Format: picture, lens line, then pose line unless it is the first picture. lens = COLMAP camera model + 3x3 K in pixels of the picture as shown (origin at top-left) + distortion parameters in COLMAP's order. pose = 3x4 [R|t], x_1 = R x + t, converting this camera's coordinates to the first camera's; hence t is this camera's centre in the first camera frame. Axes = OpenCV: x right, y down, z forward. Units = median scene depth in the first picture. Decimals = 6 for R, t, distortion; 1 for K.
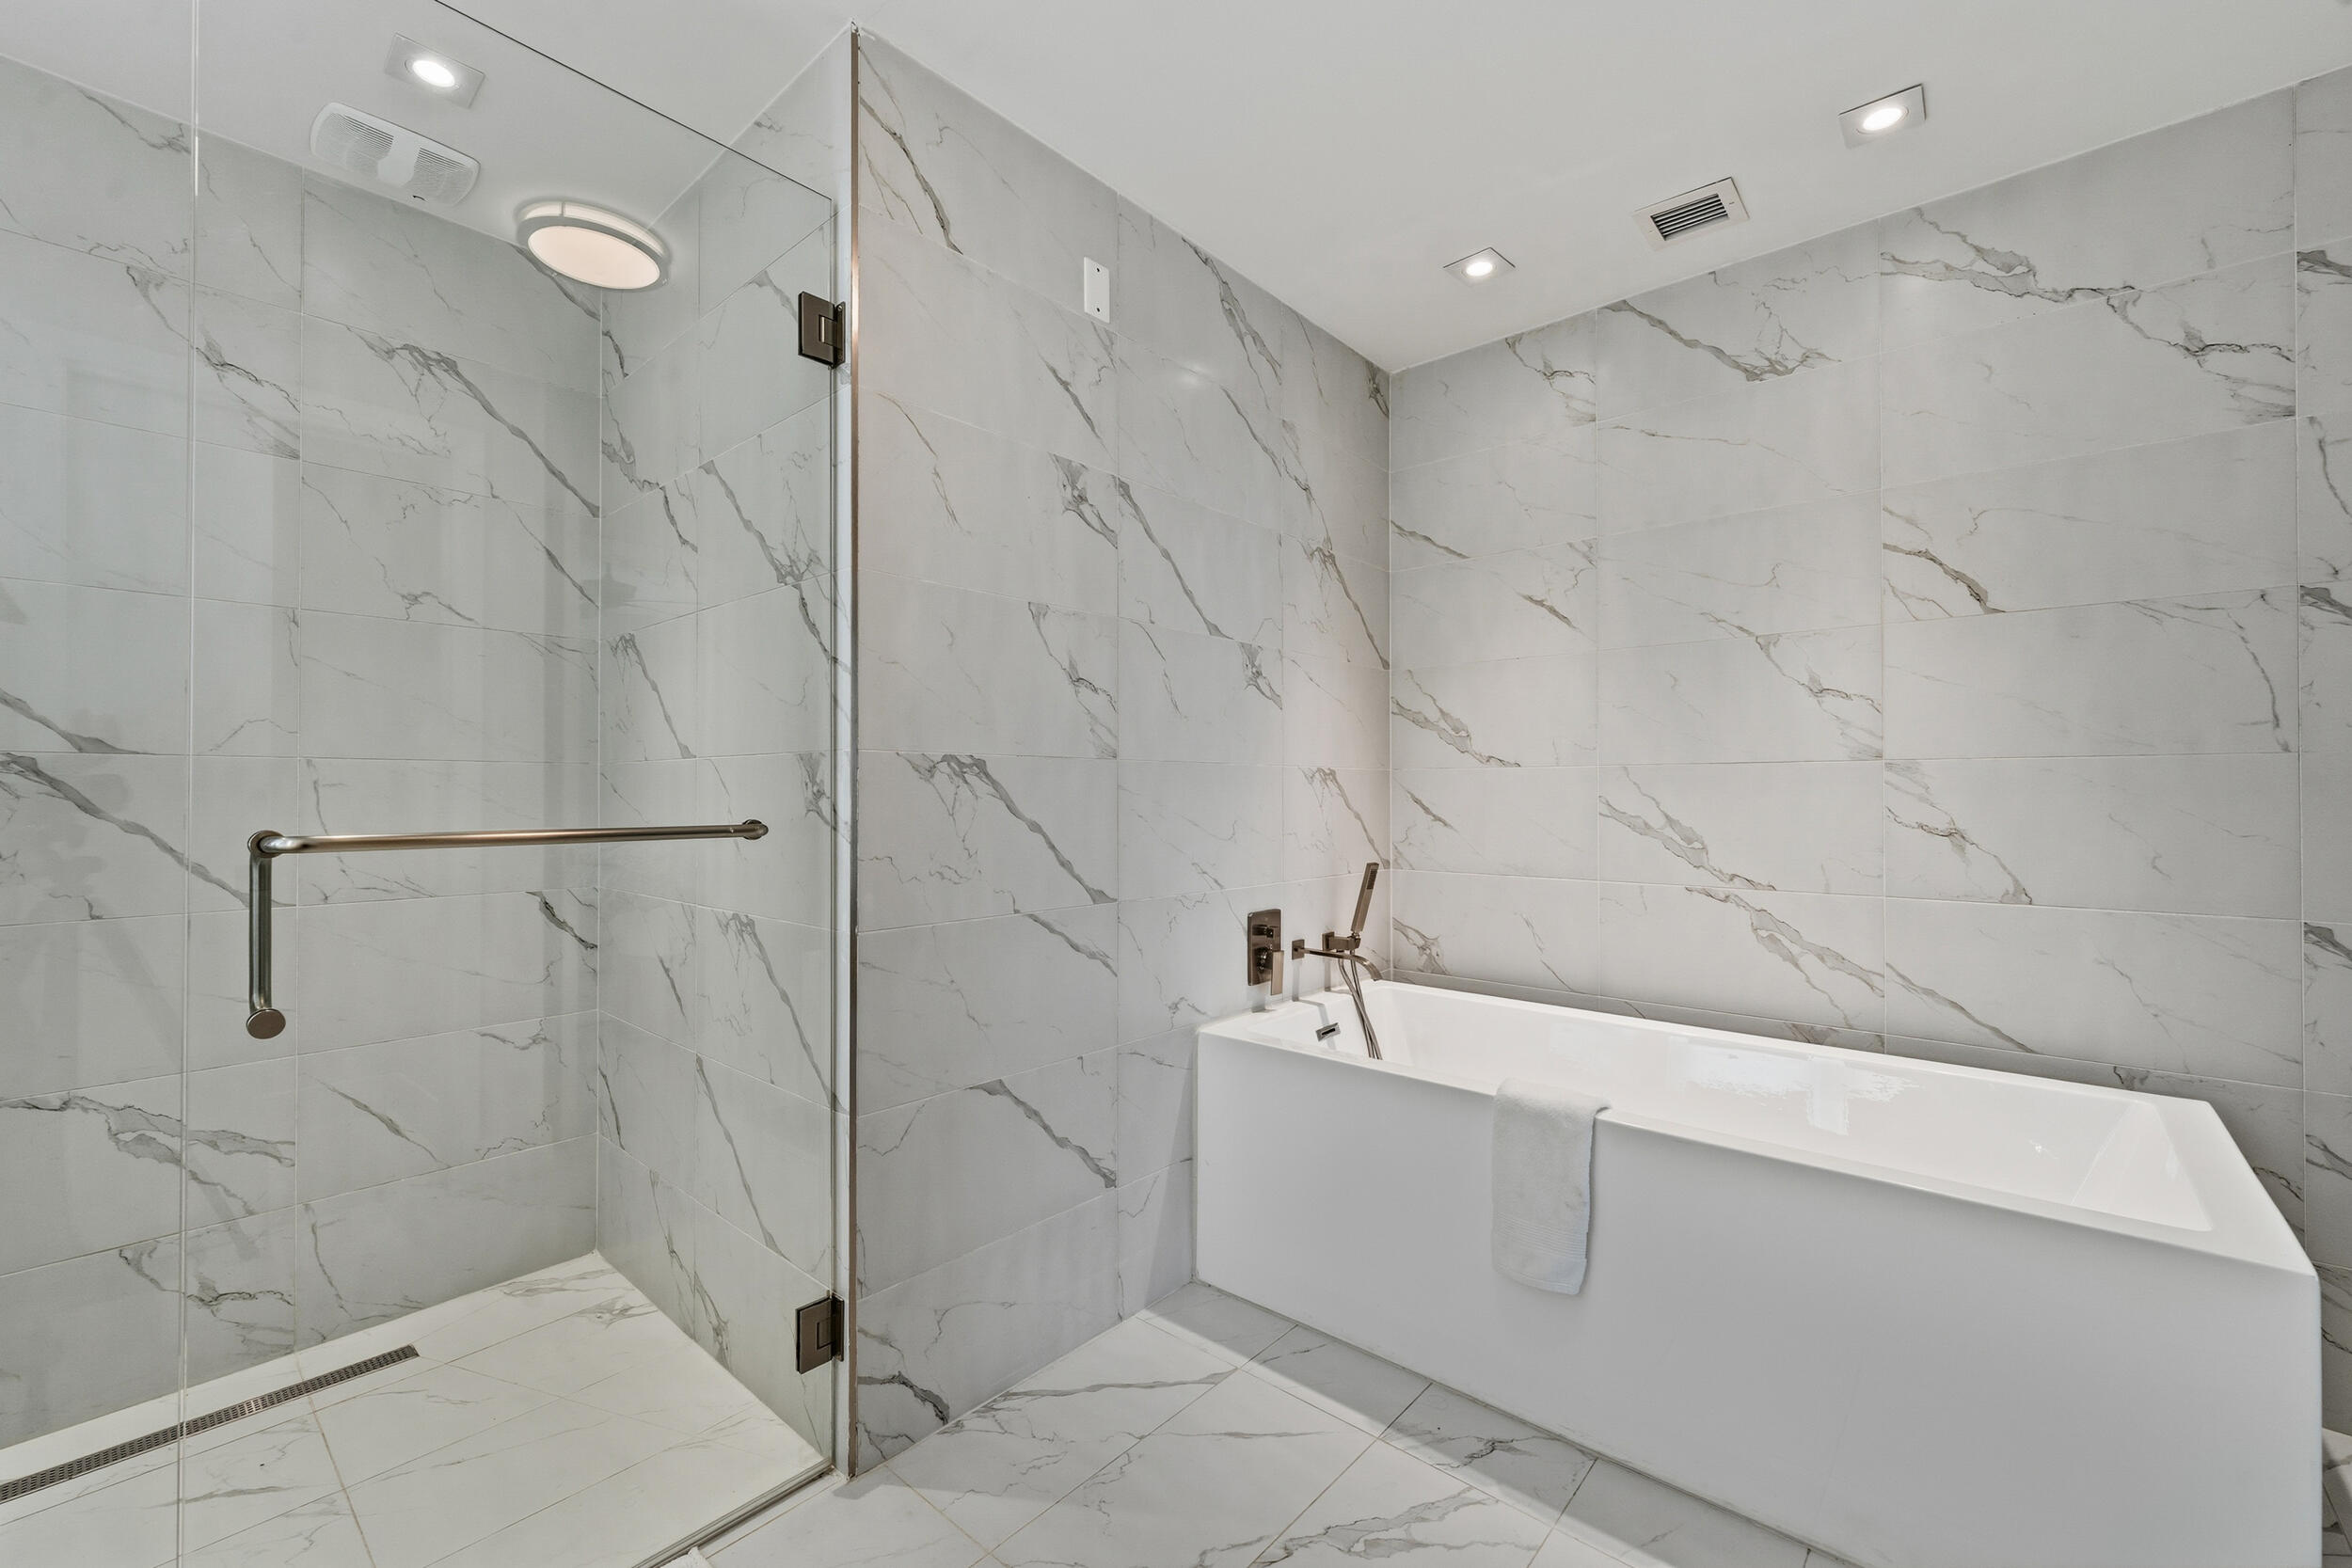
lens RADIAL K [[965.8, 0, 1176.0], [0, 965.8, 784.0], [0, 0, 1]] dist [-0.000526, -0.000075]
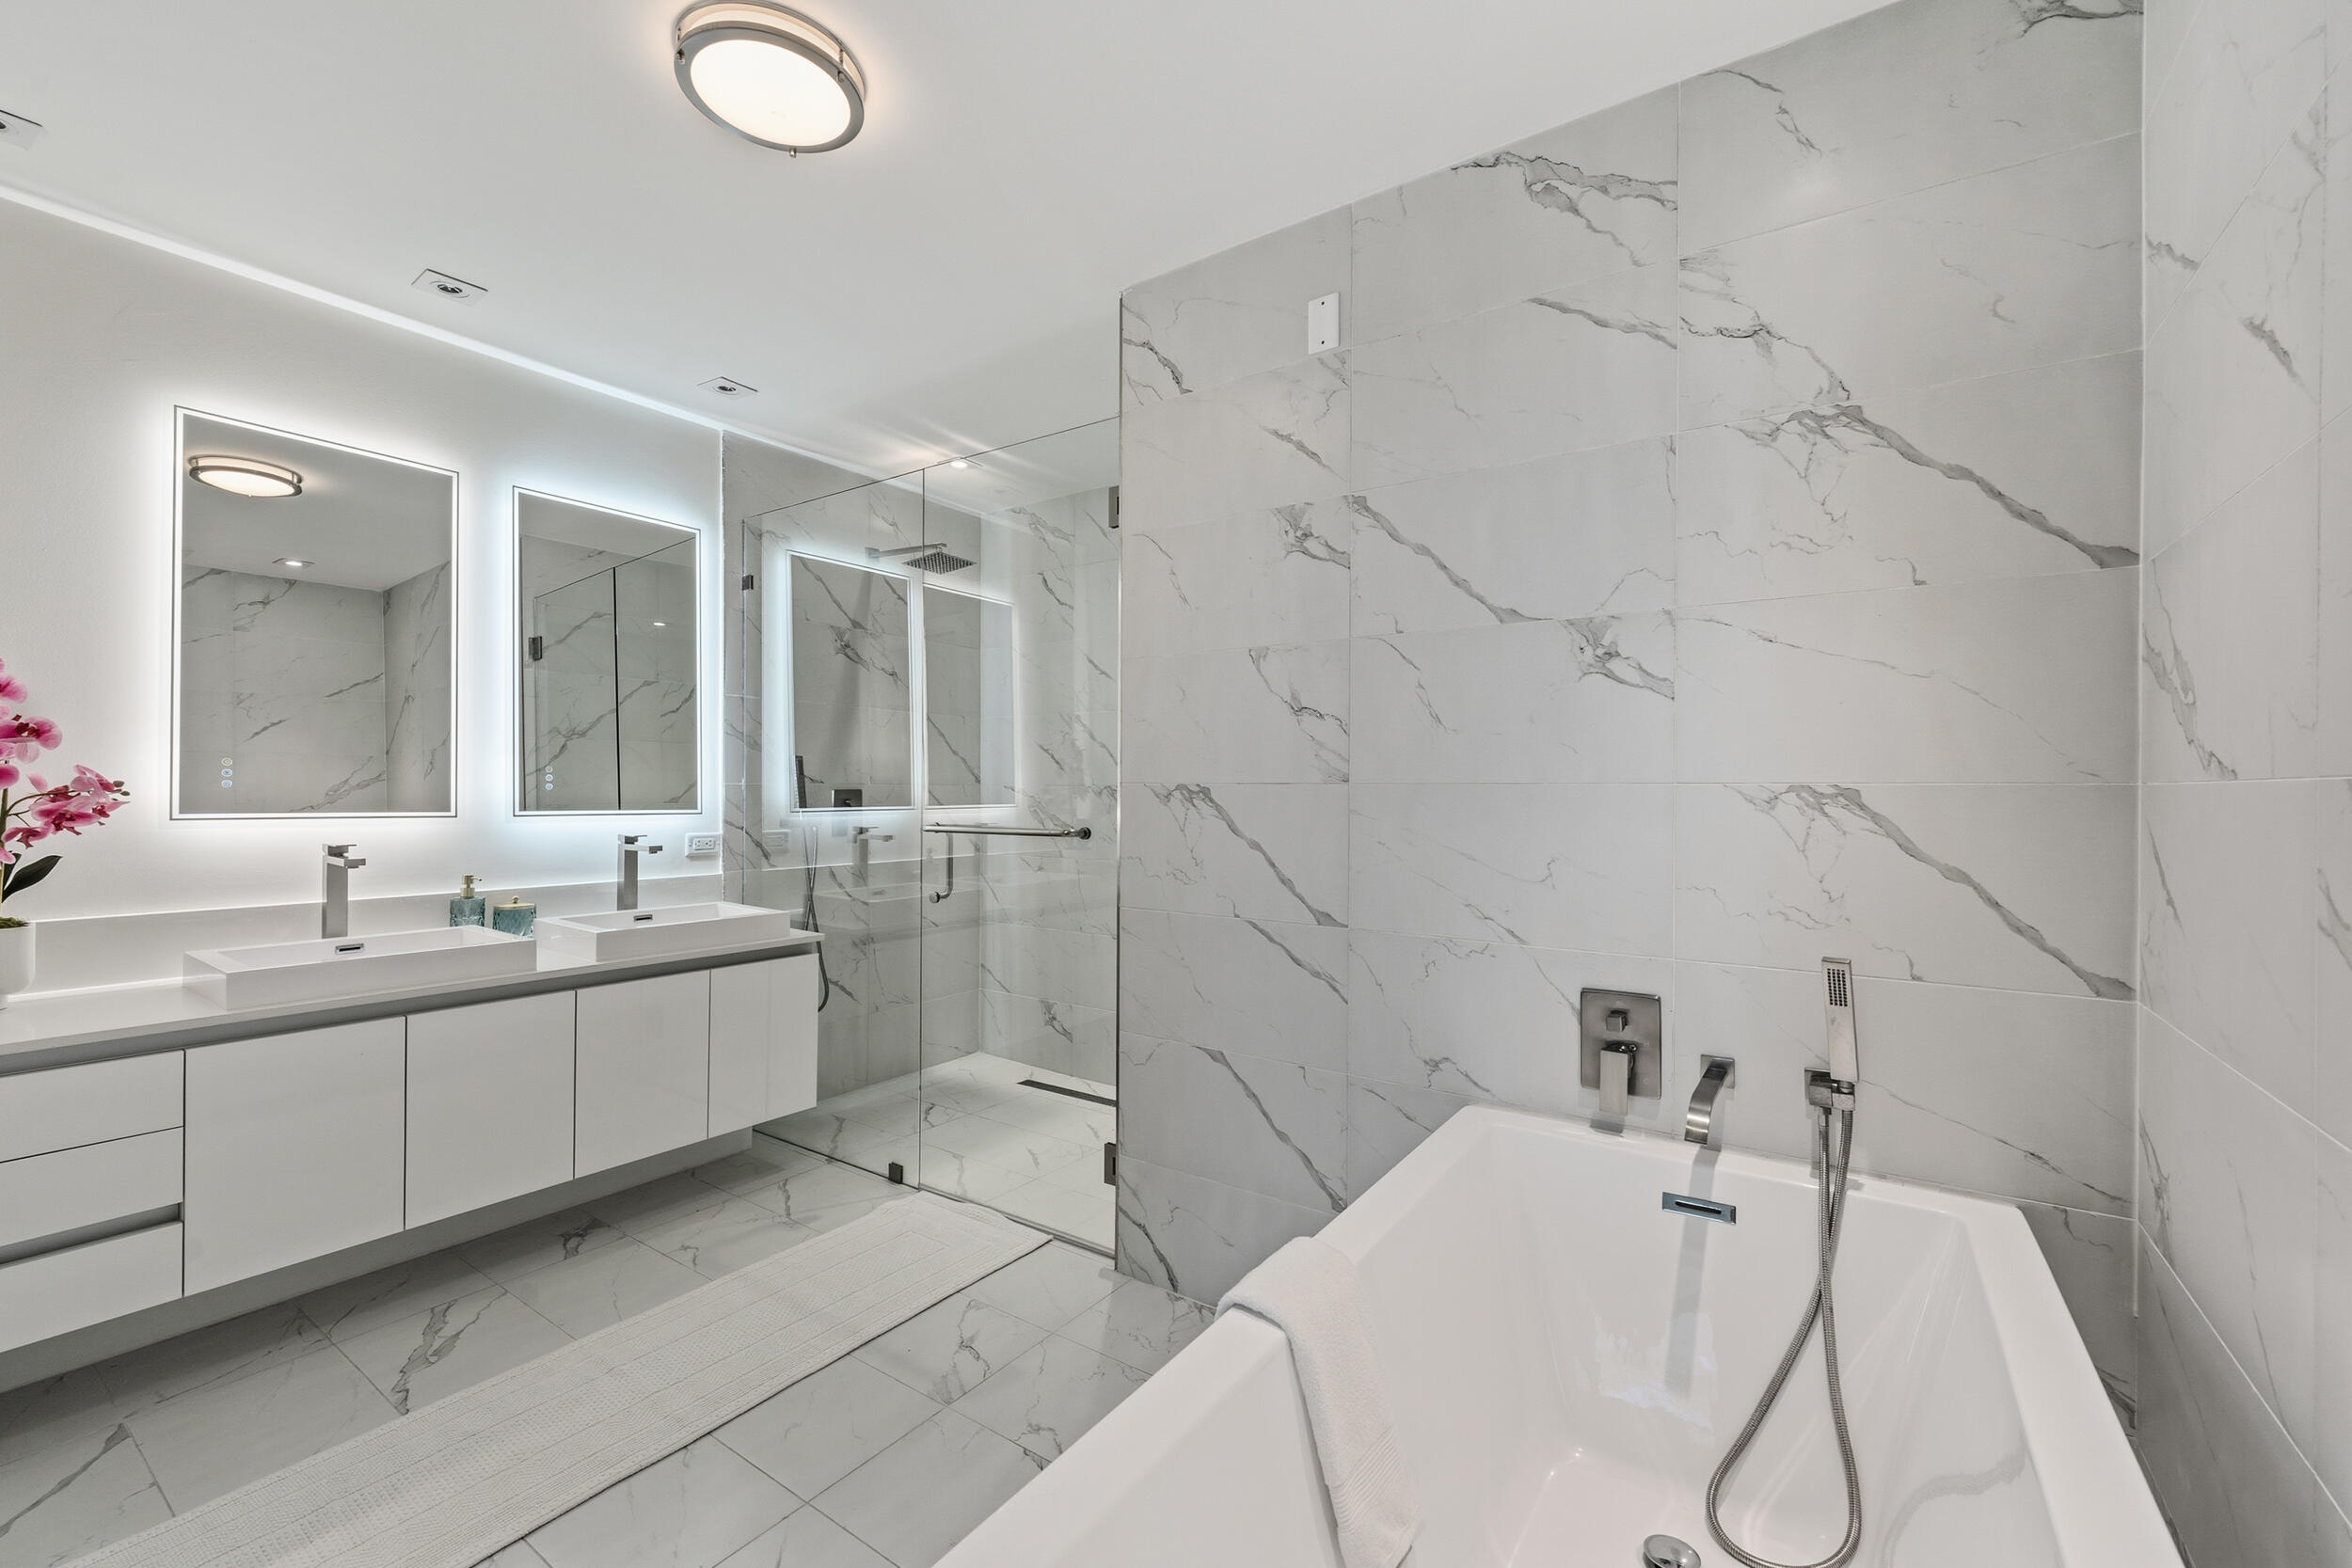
lens RADIAL K [[965.8, 0, 1176.0], [0, 965.8, 784.0], [0, 0, 1]] dist [-0.000526, -0.000075]
pose [[0.112037, -0.002751, -0.993700, 0.937456], [0.006750, 0.999975, -0.002008, -0.025059], [0.993681, -0.006483, 0.112053, 0.748323]]
